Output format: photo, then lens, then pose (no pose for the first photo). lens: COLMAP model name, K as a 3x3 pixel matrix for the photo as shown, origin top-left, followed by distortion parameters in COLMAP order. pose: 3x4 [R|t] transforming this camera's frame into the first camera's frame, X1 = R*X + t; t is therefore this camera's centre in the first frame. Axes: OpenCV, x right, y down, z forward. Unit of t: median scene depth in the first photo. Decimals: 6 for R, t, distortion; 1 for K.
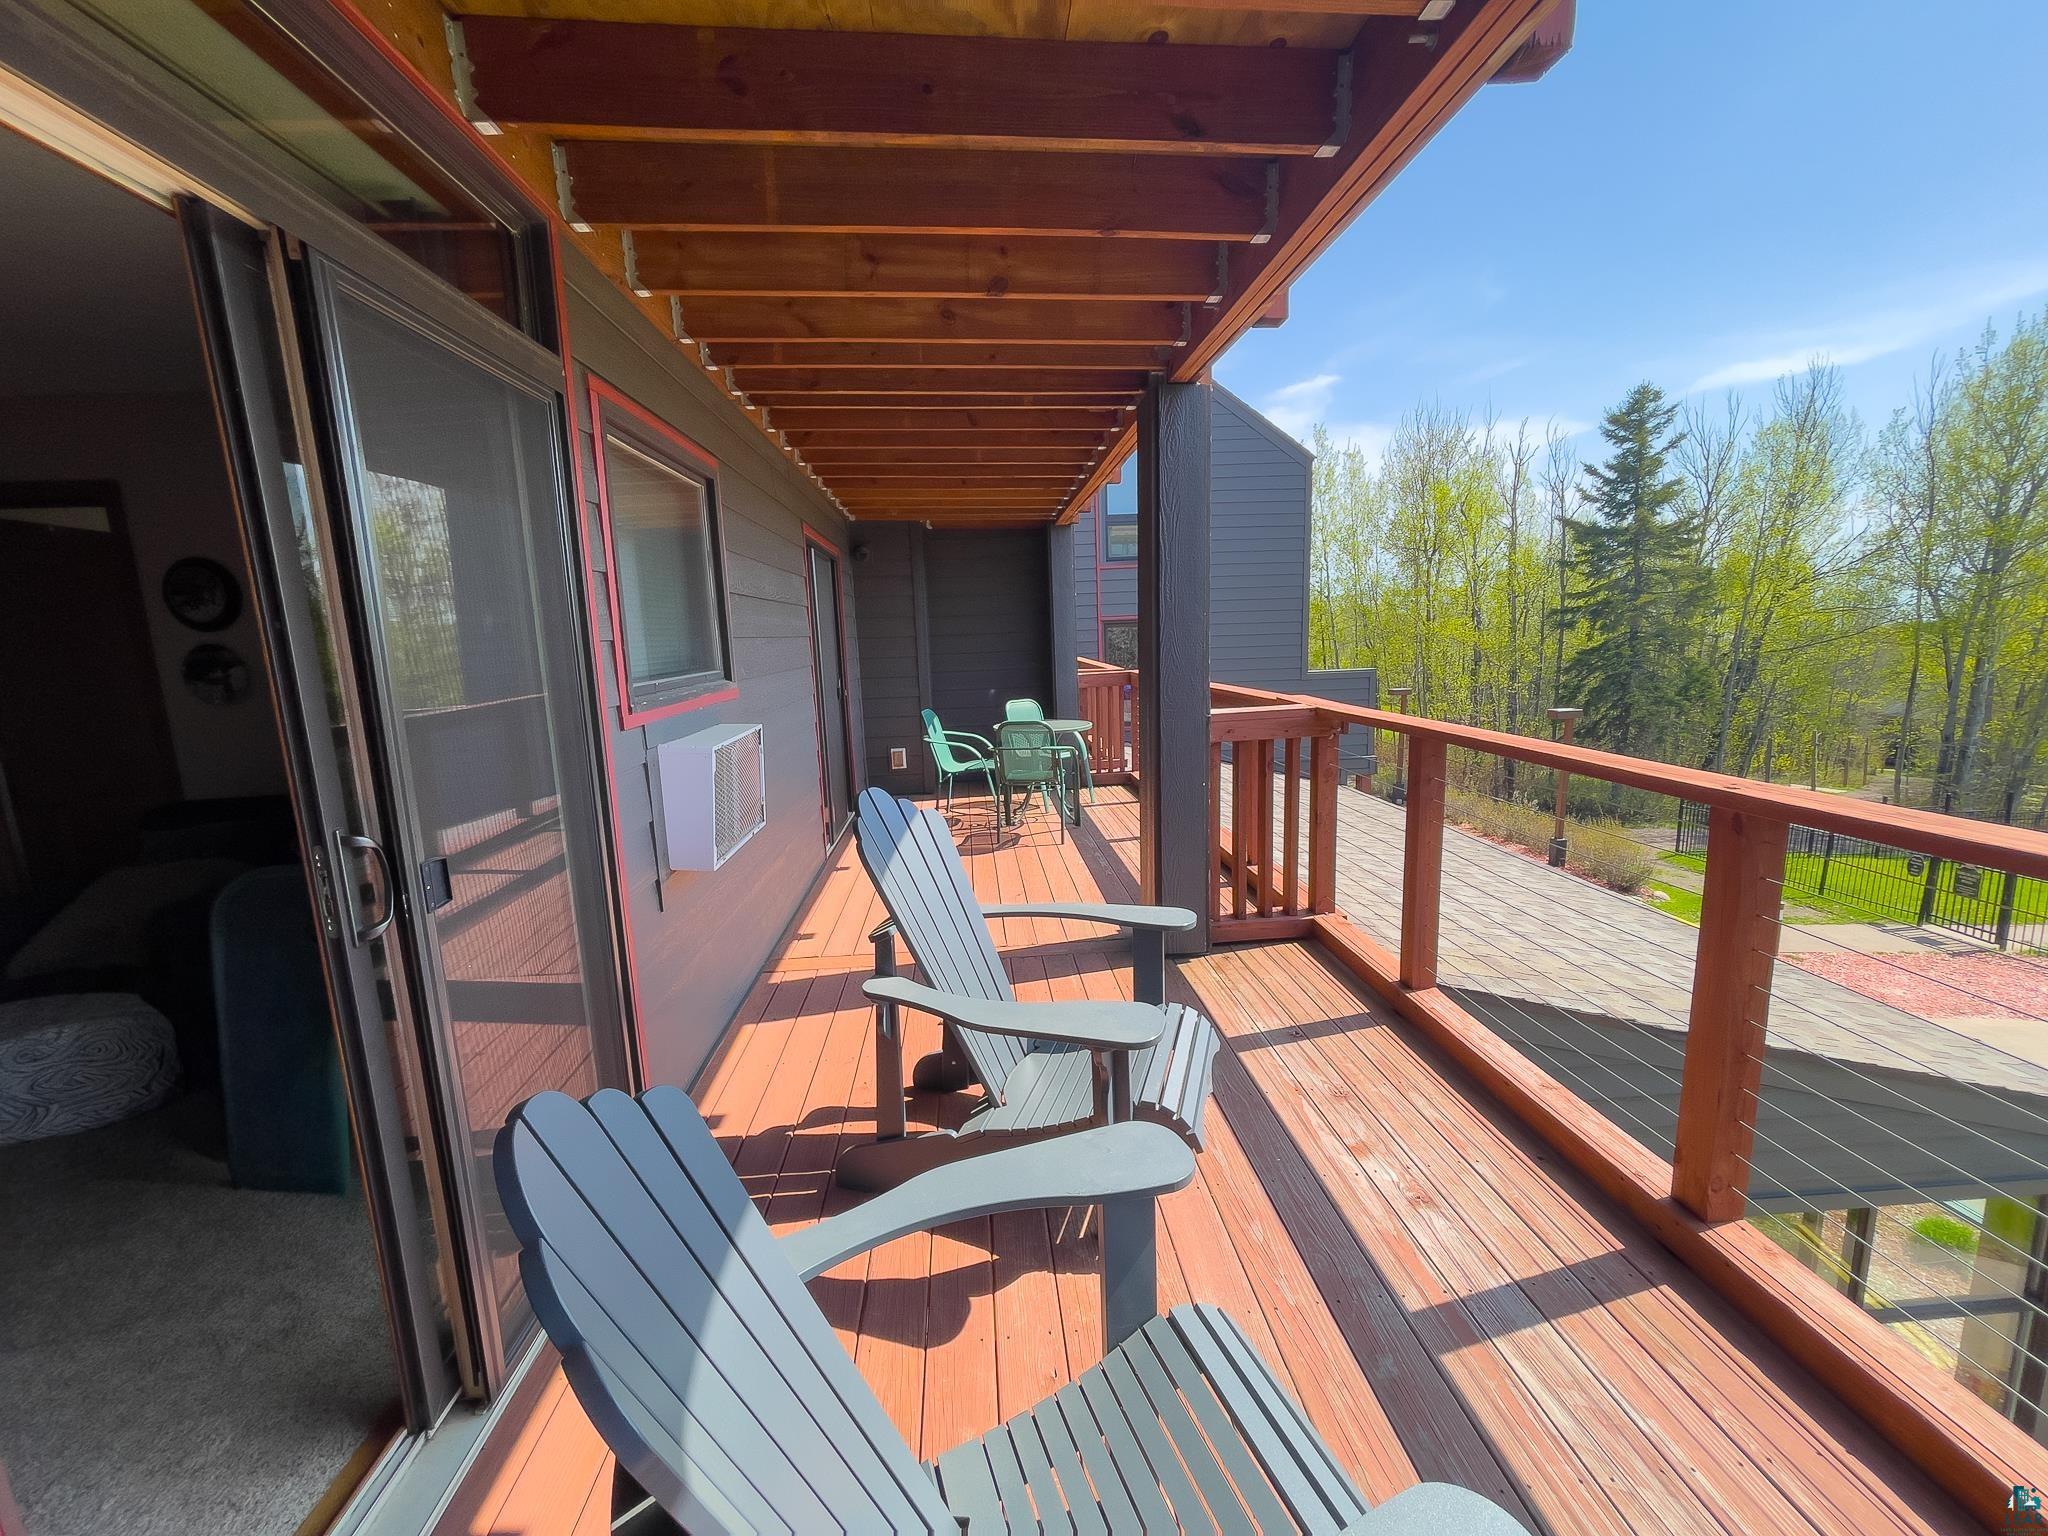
lens RADIAL K [[827.0, 0, 1028.3], [0, 827.0, 772.4], [0, 0, 1]] dist [0.001474, 0.000034]
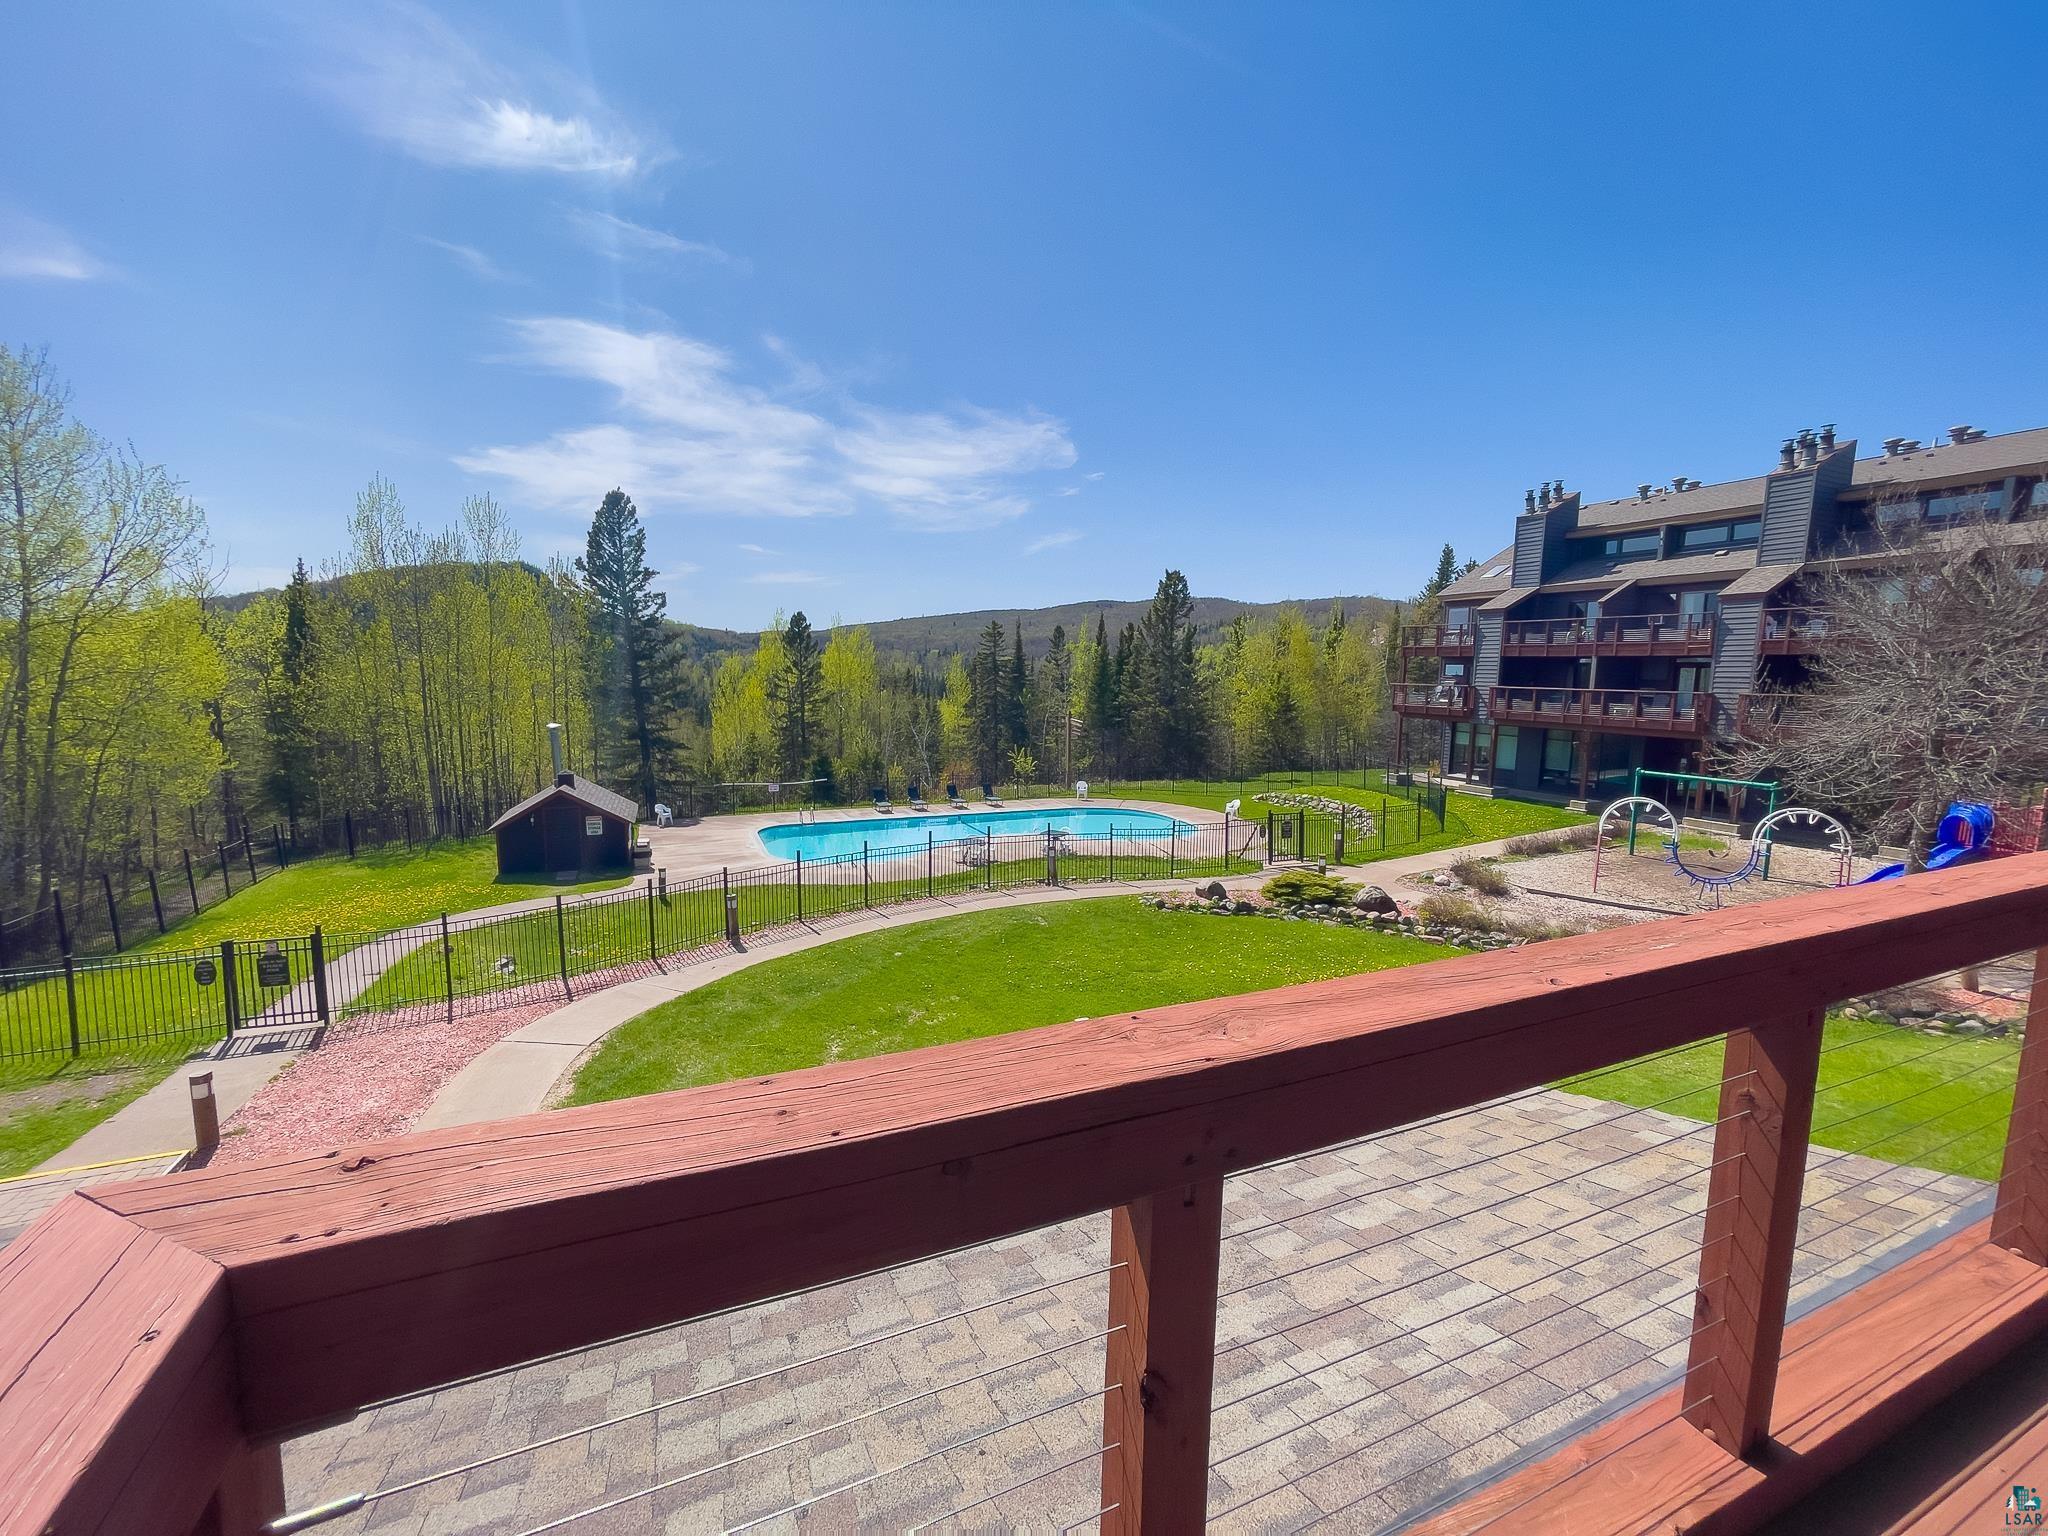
lens RADIAL K [[827.0, 0, 1032.1], [0, 827.0, 768.5], [0, 0, 1]] dist [0.001474, 0.000034]
pose [[-0.335220, -0.074034, 0.939226, 0.021194], [0.146122, 0.980759, 0.129460, -0.077287], [-0.930739, 0.180639, -0.317952, 0.469321]]
